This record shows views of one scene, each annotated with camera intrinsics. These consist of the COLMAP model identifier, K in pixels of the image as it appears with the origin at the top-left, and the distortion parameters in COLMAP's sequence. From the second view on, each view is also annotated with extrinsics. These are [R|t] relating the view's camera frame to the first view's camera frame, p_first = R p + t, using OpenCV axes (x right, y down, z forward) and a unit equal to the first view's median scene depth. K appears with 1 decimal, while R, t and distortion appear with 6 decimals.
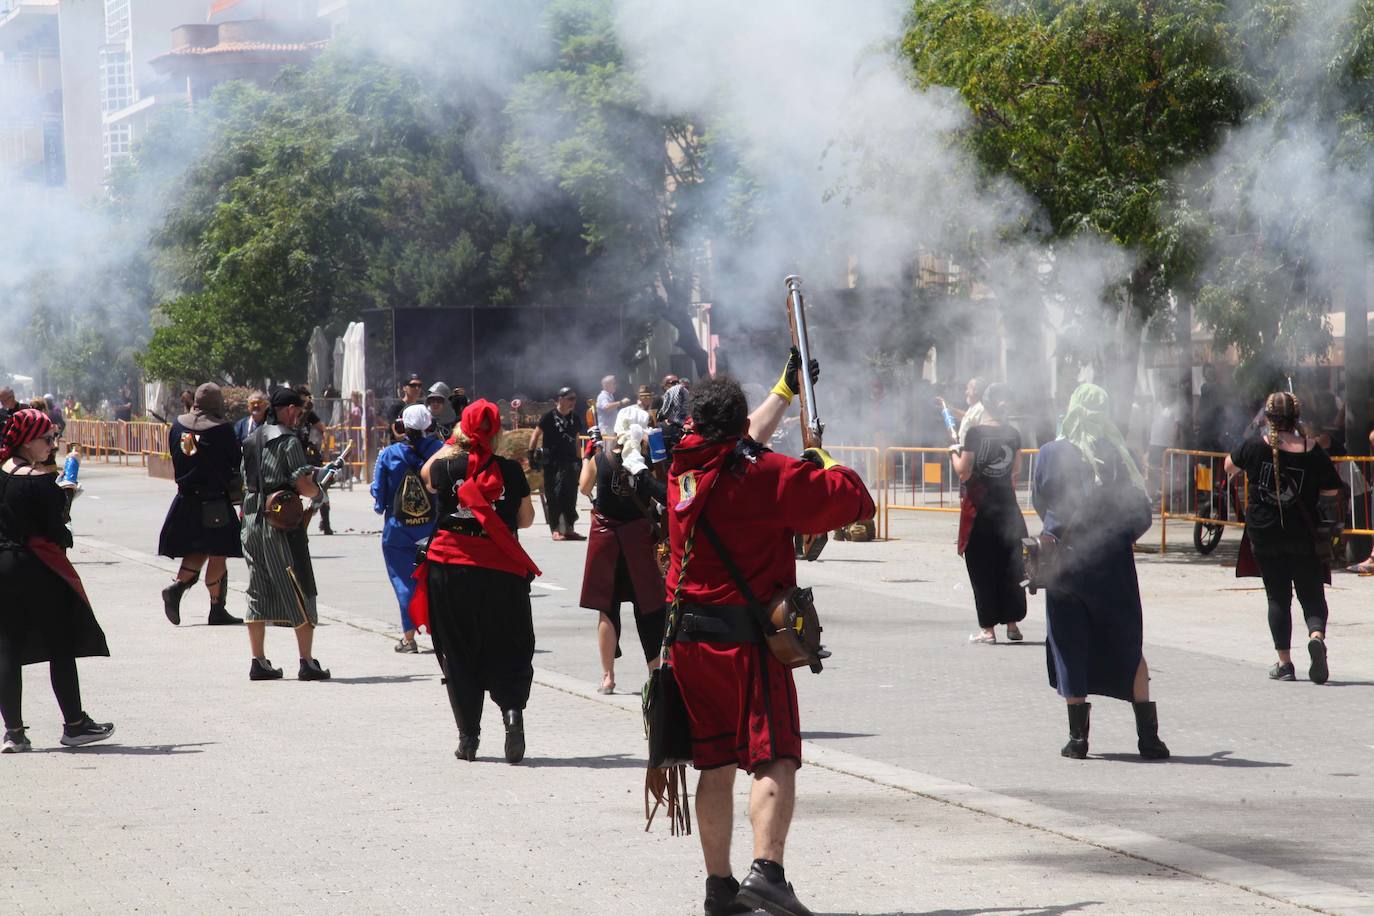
lens RADIAL K [[3792.2, 0, 686.9], [0, 3792.2, 435.6], [0, 0, 1]] dist [0.572638, 0.899849]
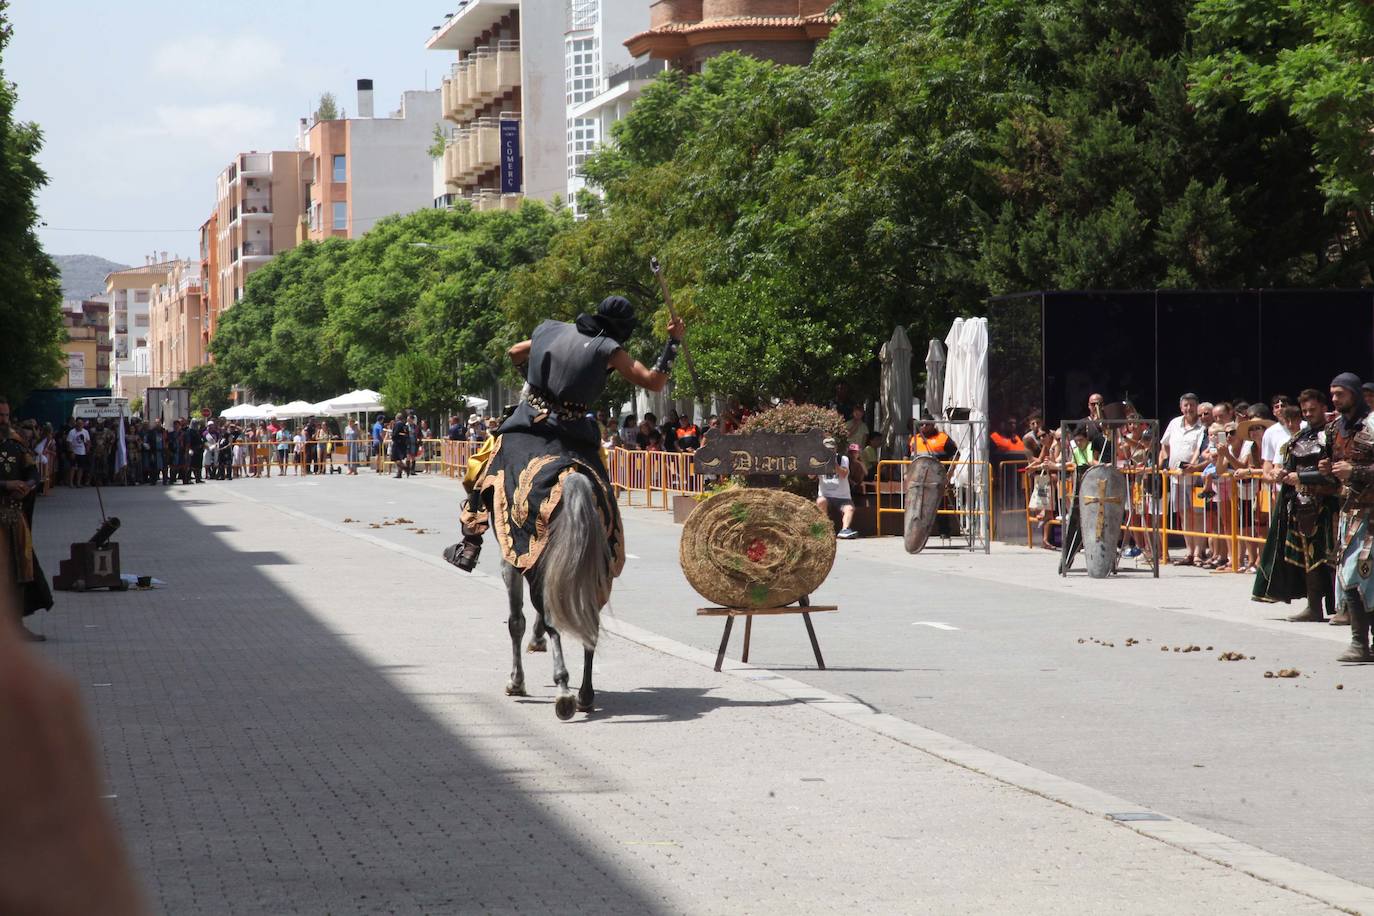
lens RADIAL K [[3792.2, 0, 686.9], [0, 3792.2, 435.6], [0, 0, 1]] dist [0.572638, 0.899849]
pose [[0.994145, 0.010413, -0.107549, -0.059885], [-0.011343, 0.999903, -0.008032, -0.000674], [0.107455, 0.009205, 0.994167, 0.265851]]
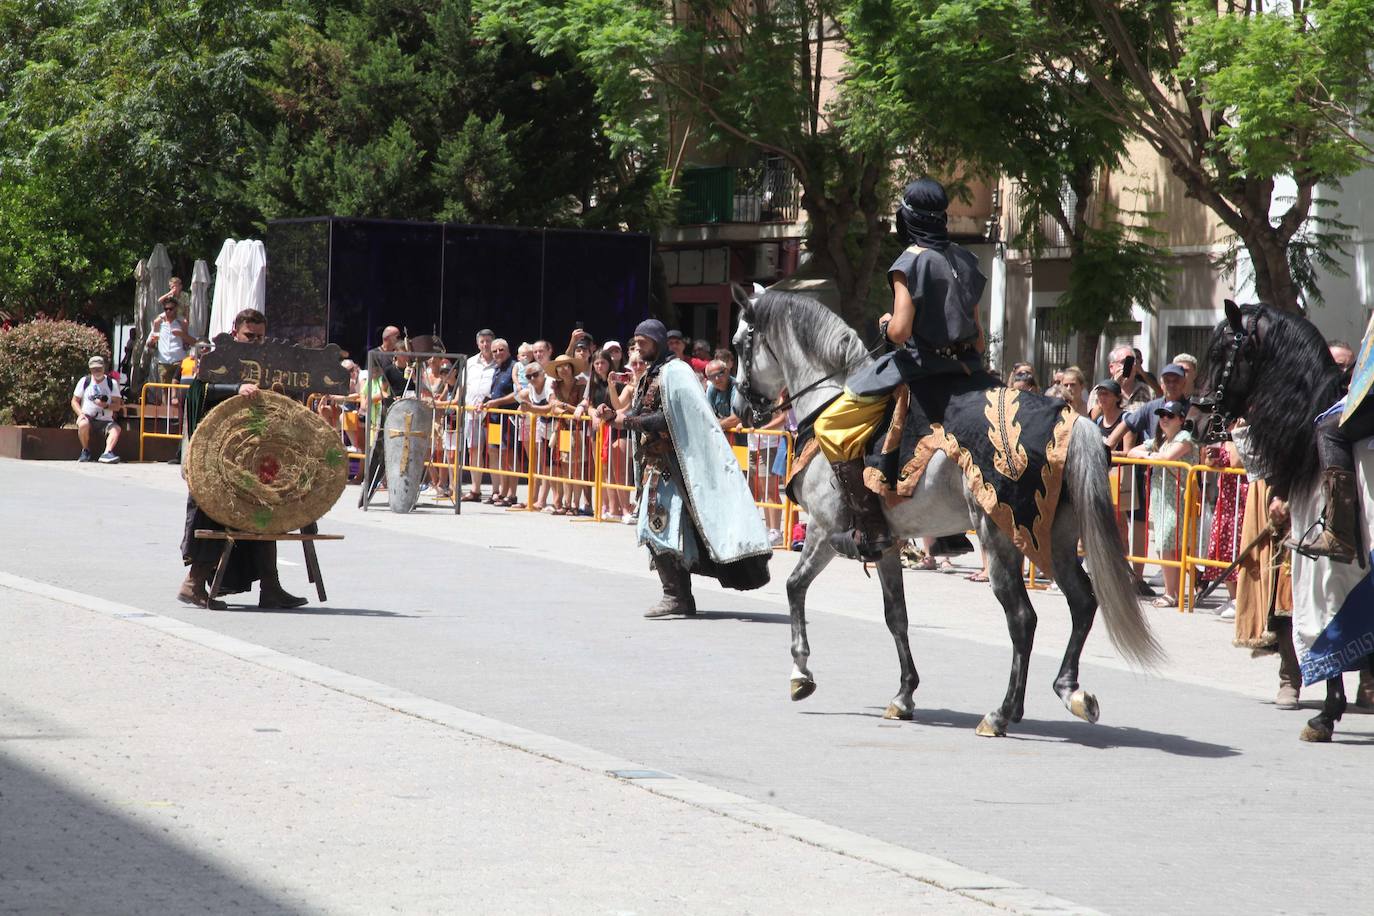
lens RADIAL K [[3792.2, 0, 686.9], [0, 3792.2, 435.6], [0, 0, 1]] dist [0.572638, 0.899849]
pose [[0.992649, 0.050048, 0.110196, -0.078569], [-0.050845, 0.998697, 0.004436, -0.000686], [-0.109830, -0.010006, 0.993900, 0.277740]]
